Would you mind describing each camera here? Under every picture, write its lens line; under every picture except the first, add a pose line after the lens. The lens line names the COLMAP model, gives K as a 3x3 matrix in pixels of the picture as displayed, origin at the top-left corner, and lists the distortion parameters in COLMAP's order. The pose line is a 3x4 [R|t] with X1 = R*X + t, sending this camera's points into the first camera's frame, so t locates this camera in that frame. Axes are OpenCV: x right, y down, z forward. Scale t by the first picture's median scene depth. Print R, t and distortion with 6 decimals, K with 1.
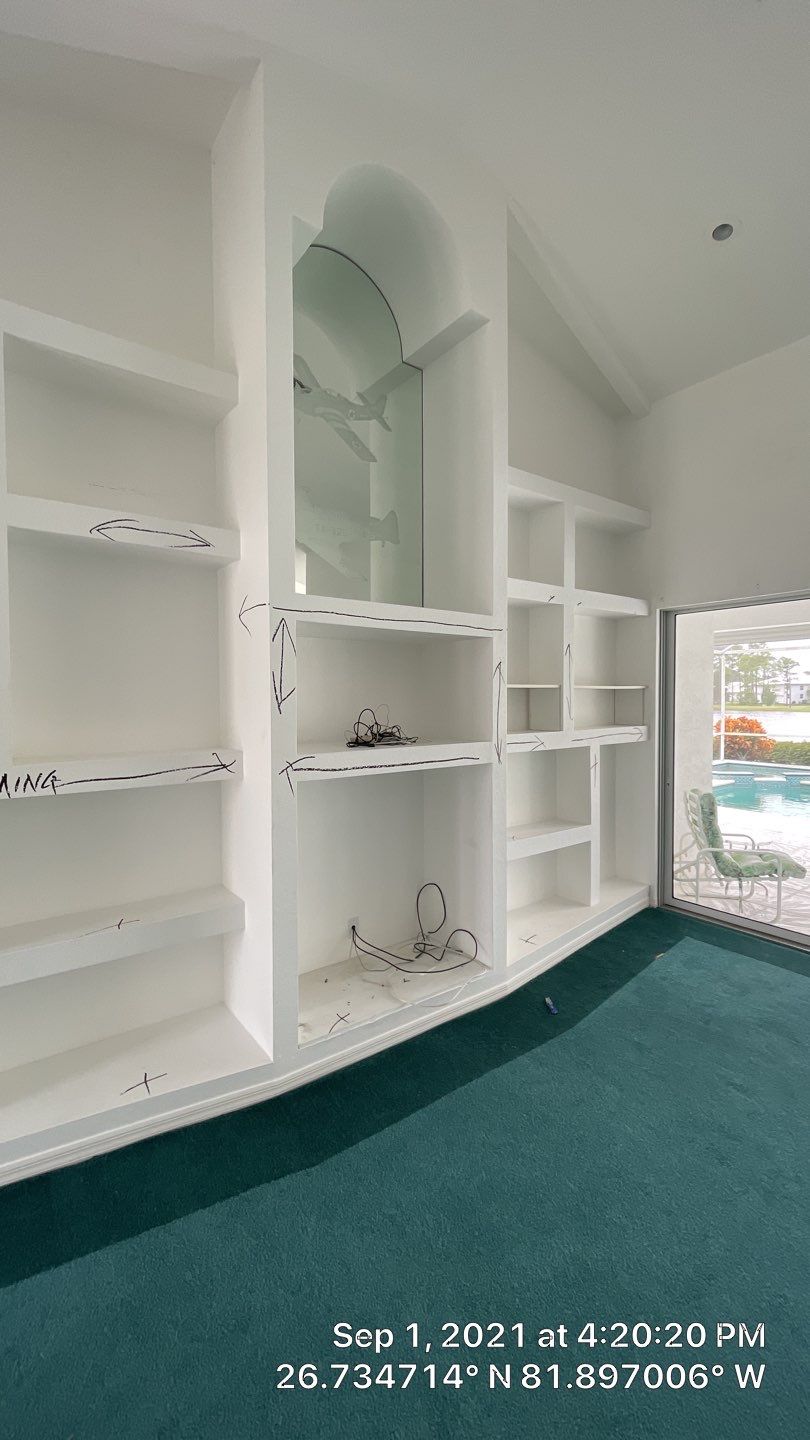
lens RADIAL K [[583.4, 0, 406.3], [0, 583.4, 714.3], [0, 0, 1]] dist [-0.005379, 0.000717]
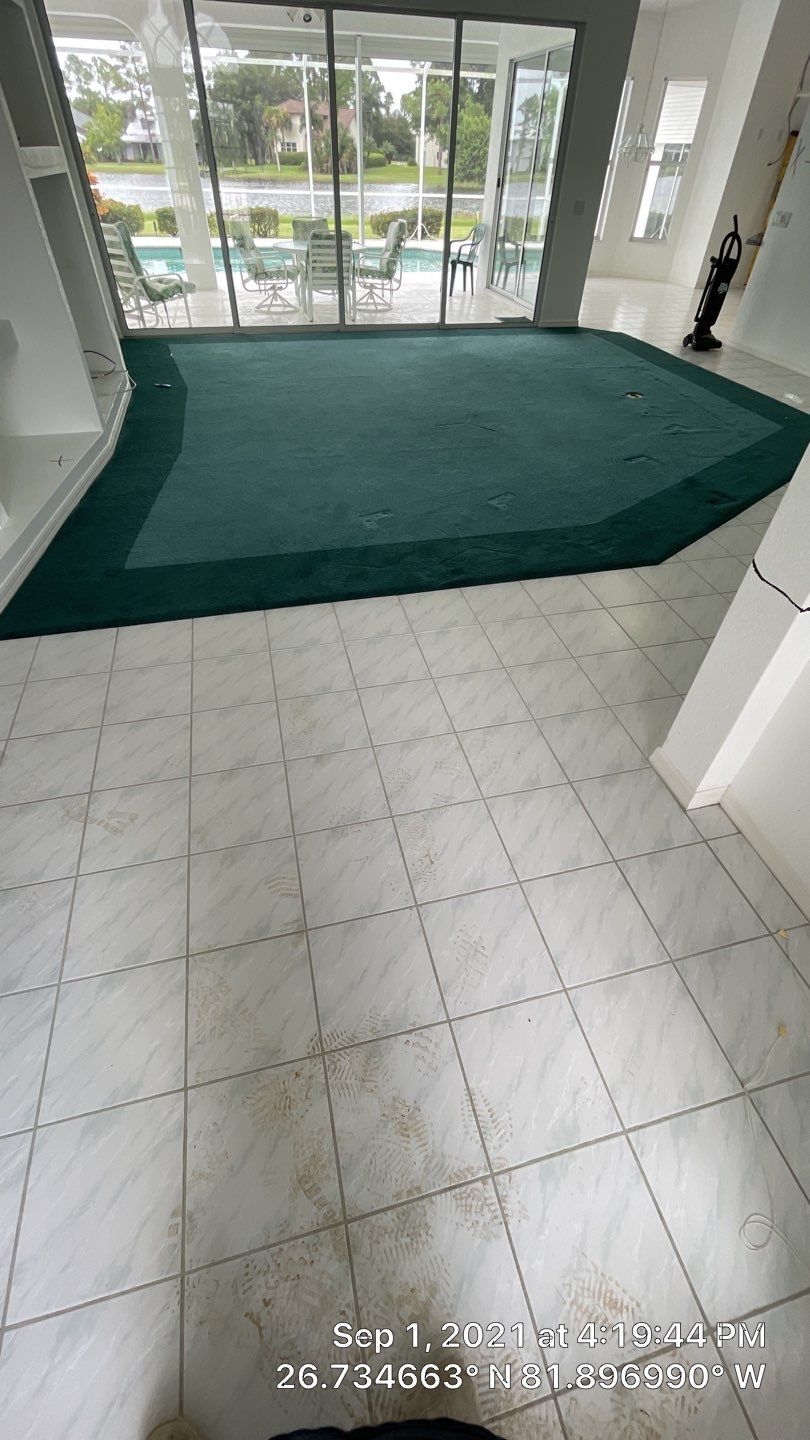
lens RADIAL K [[567.7, 0, 405.0], [0, 567.7, 720.0], [0, 0, 1]] dist [-0.011316, -0.000074]
pose [[0.390972, -0.642608, 0.658936, -1.247837], [-0.003749, 0.714803, 0.699316, 0.097099], [-0.920395, -0.275883, 0.277058, -0.301882]]
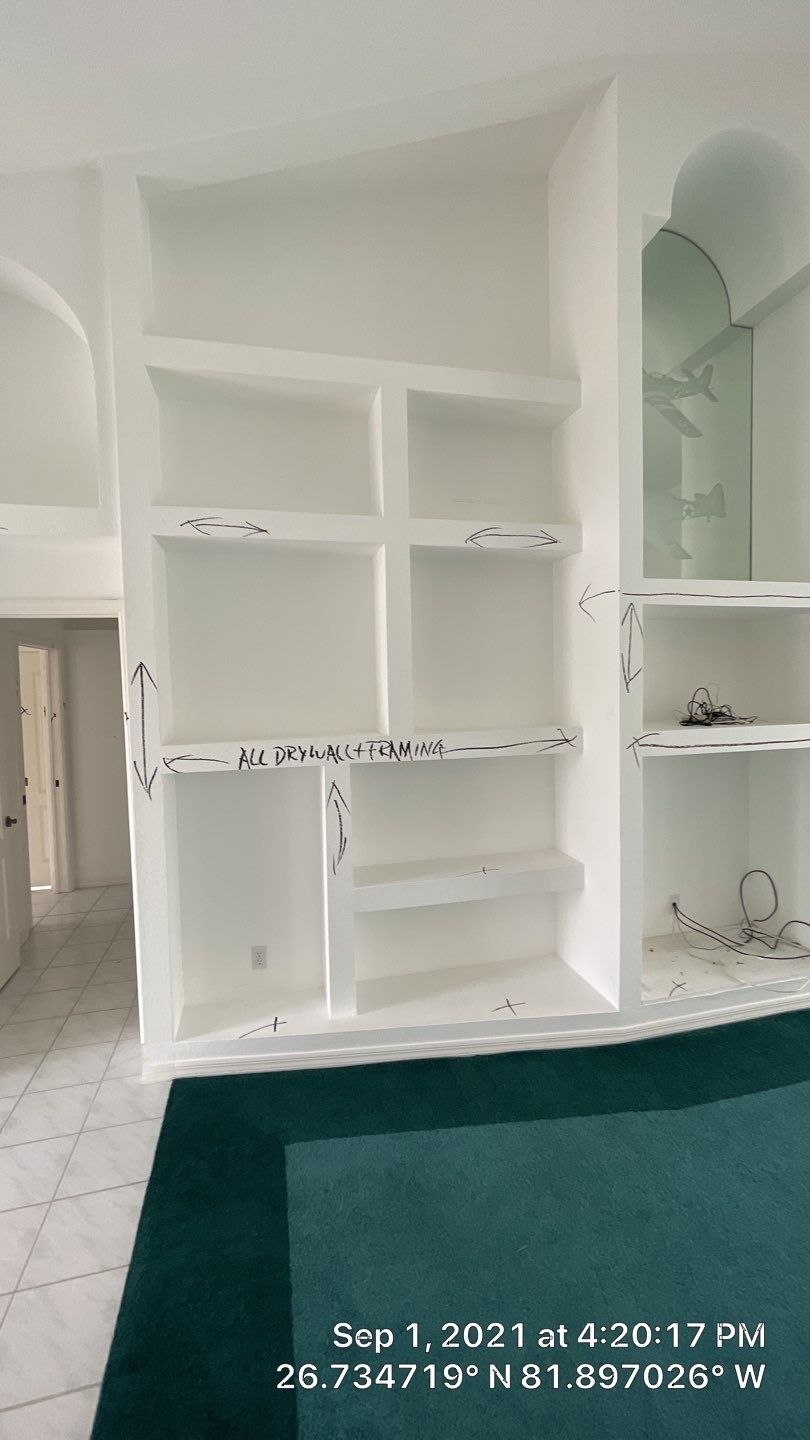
lens RADIAL K [[583.4, 0, 406.3], [0, 583.4, 714.3], [0, 0, 1]] dist [-0.005379, 0.000717]
pose [[0.919975, 0.004661, -0.391949, -0.154923], [0.005836, 0.999656, 0.025587, 0.008296], [0.391933, -0.025827, 0.919631, -0.134888]]
